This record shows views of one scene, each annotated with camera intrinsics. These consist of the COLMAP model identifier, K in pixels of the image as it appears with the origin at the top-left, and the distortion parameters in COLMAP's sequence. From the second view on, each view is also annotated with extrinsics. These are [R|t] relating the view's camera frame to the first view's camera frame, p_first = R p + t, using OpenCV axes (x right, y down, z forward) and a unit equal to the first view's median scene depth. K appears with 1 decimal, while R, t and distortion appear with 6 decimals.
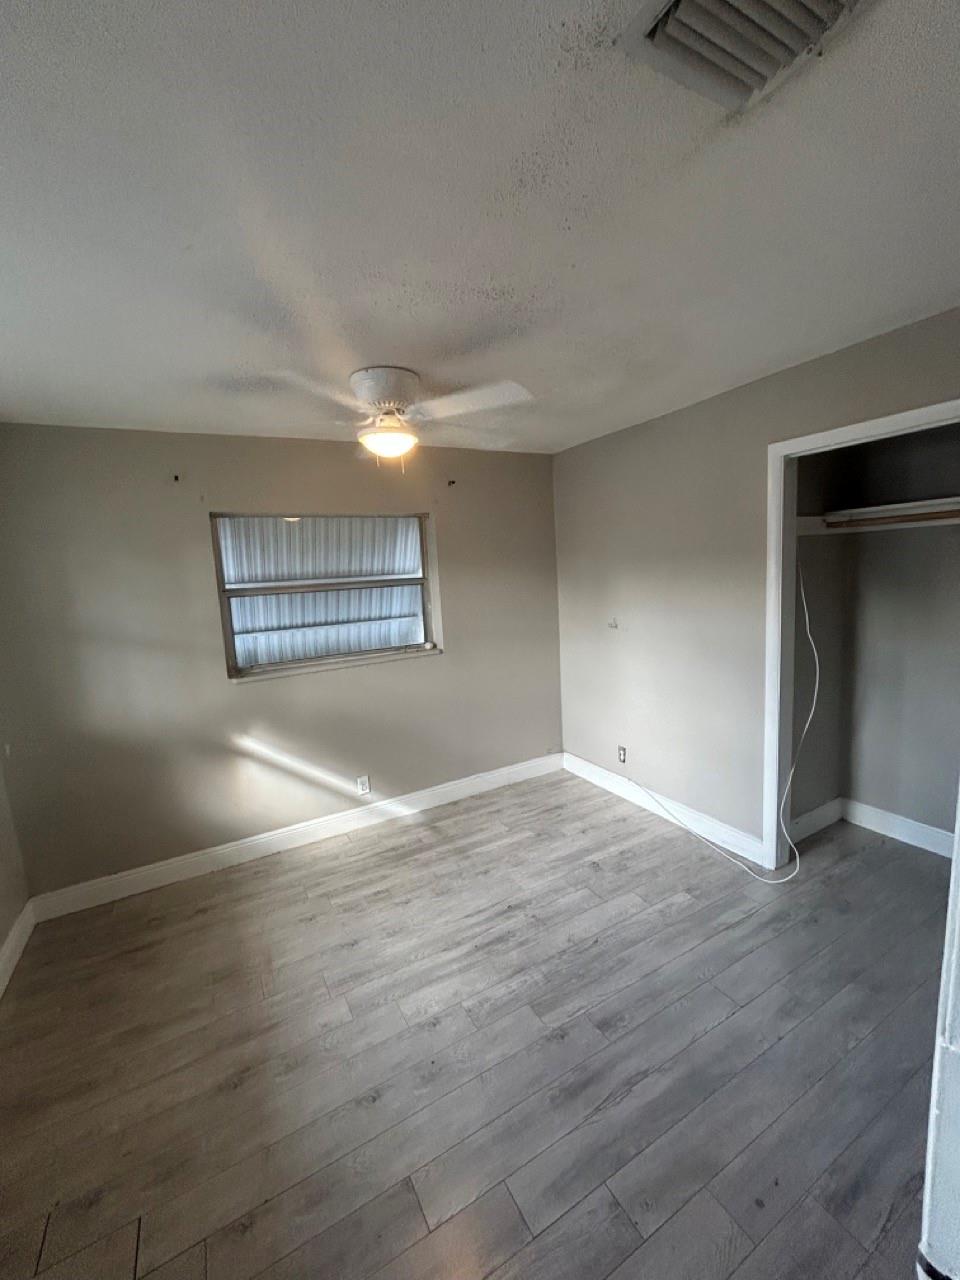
lens RADIAL K [[515.8, 0, 475.0], [0, 515.8, 639.3], [0, 0, 1]] dist [0.001397, -0.000156]
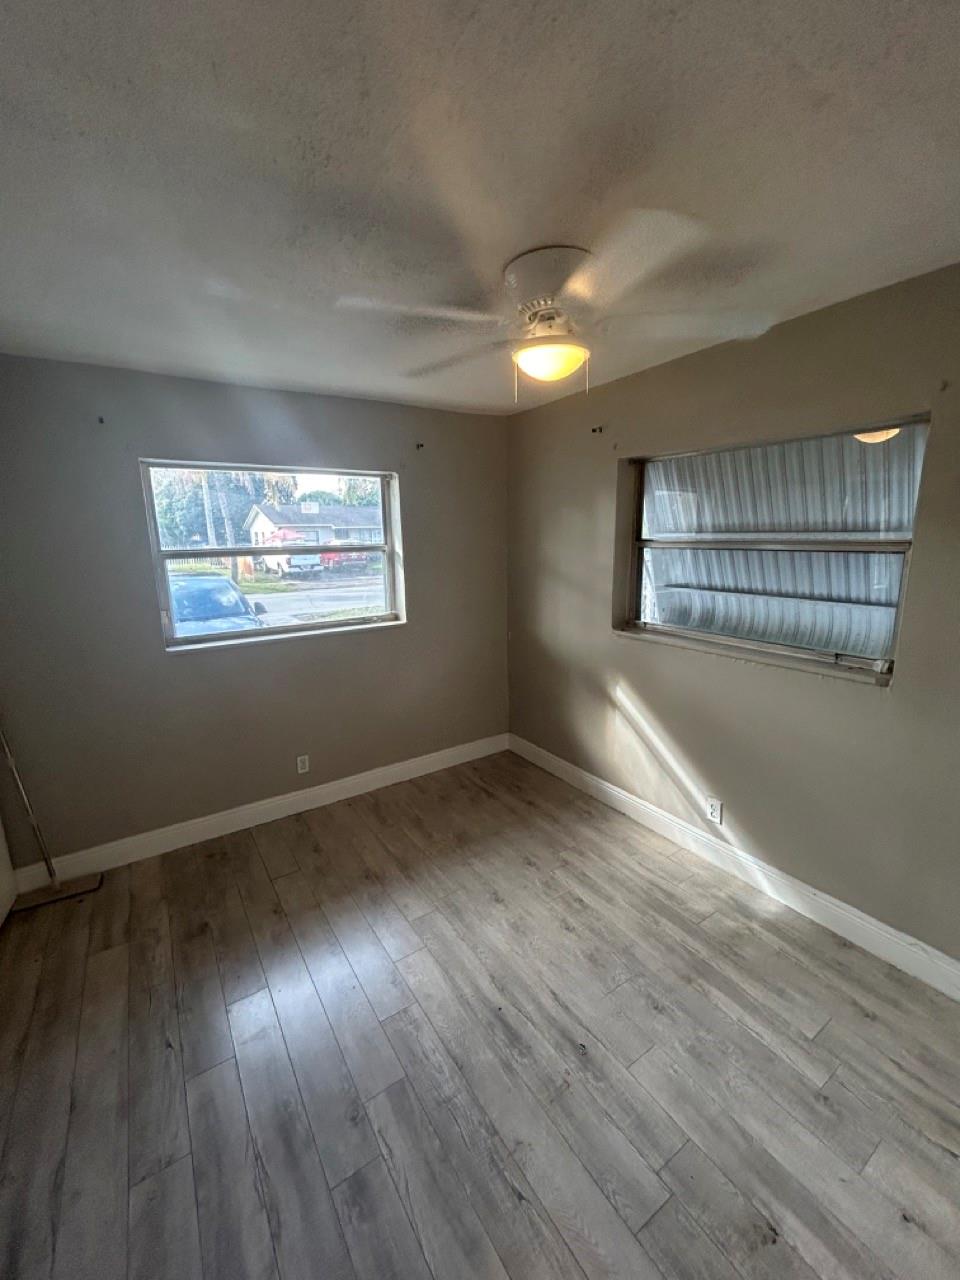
lens RADIAL K [[515.8, 0, 485.8], [0, 515.8, 635.6], [0, 0, 1]] dist [0.001397, -0.000156]
pose [[0.093008, 0.246332, -0.964712, 0.509175], [-0.127613, 0.963870, 0.233814, -0.120533], [0.987453, 0.101364, 0.121083, 0.664235]]
